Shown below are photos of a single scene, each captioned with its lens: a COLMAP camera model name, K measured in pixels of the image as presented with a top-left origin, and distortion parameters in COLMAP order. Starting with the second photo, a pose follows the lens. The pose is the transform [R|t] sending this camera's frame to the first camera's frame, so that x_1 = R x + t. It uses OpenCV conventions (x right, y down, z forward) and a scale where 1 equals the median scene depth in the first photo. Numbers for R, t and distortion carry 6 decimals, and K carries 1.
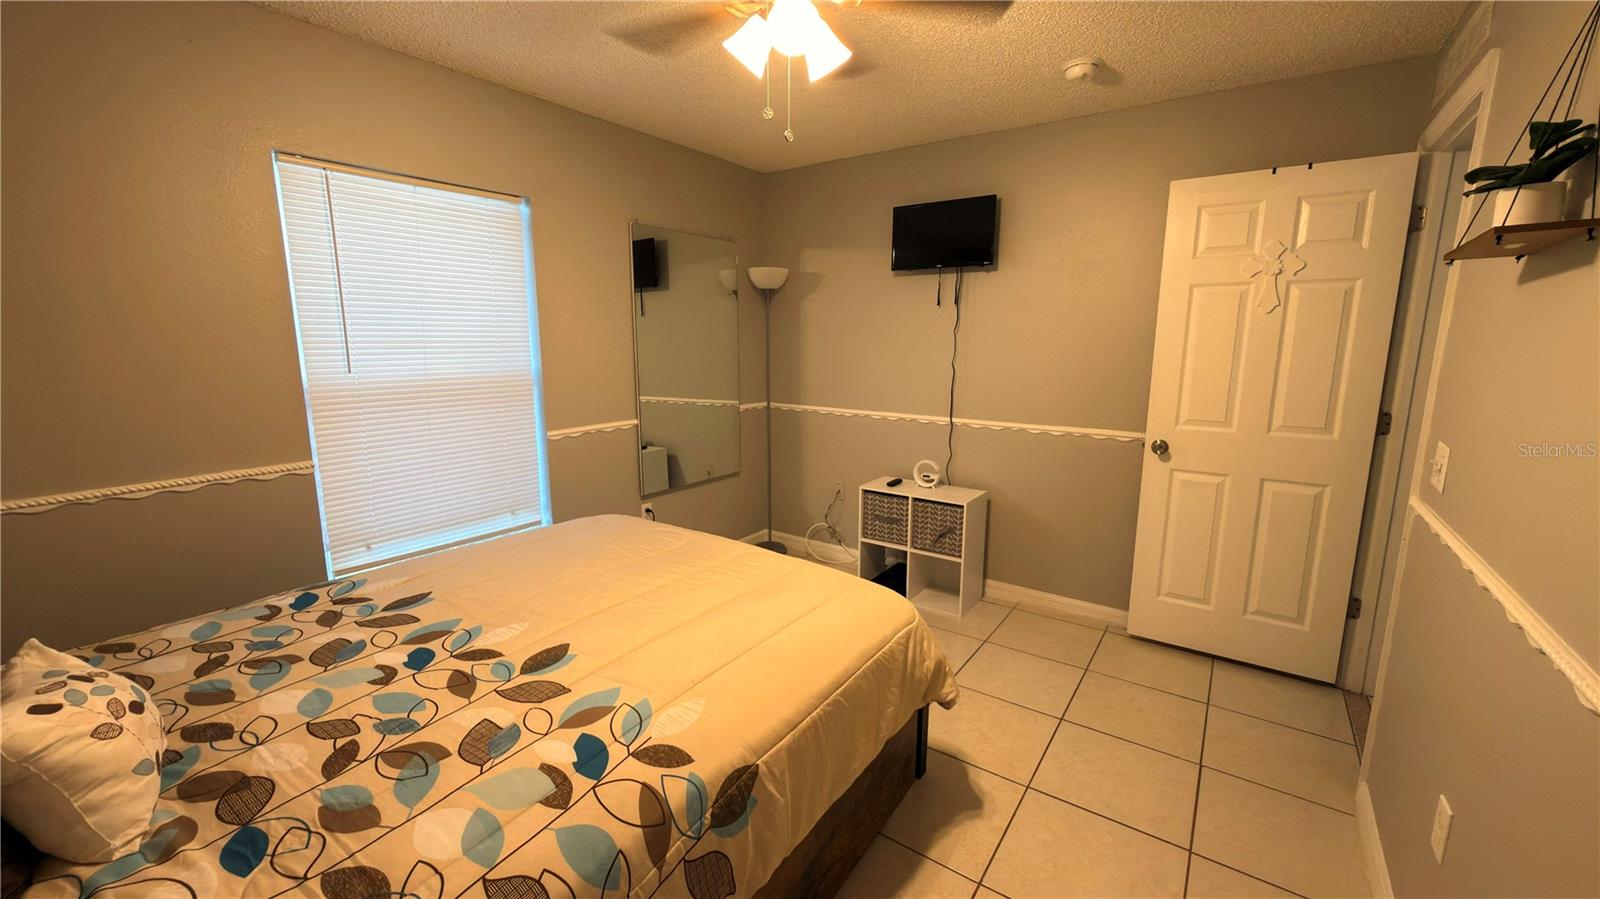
lens RADIAL K [[636.9, 0, 797.7], [0, 636.9, 450.8], [0, 0, 1]] dist [-0.000967, 0.000245]
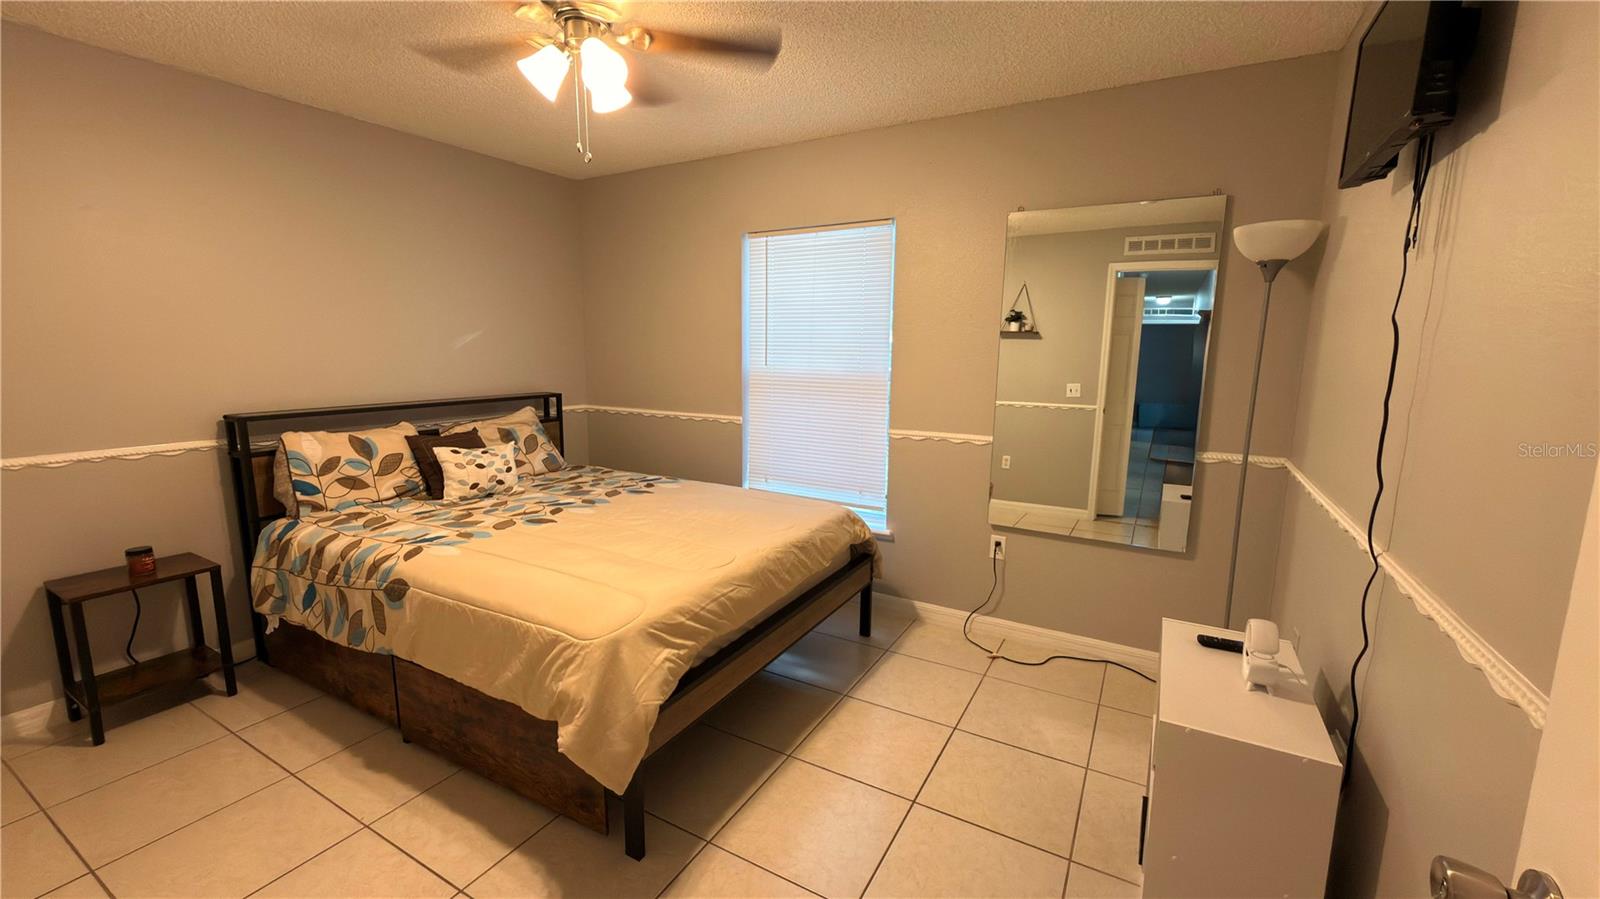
lens RADIAL K [[636.9, 0, 802.4], [0, 636.9, 452.1], [0, 0, 1]] dist [-0.000967, 0.000245]
pose [[0.100538, 0.157259, -0.982426, 0.937337], [-0.188588, 0.972541, 0.136377, -0.157314], [0.976896, 0.171563, 0.127434, 1.005690]]
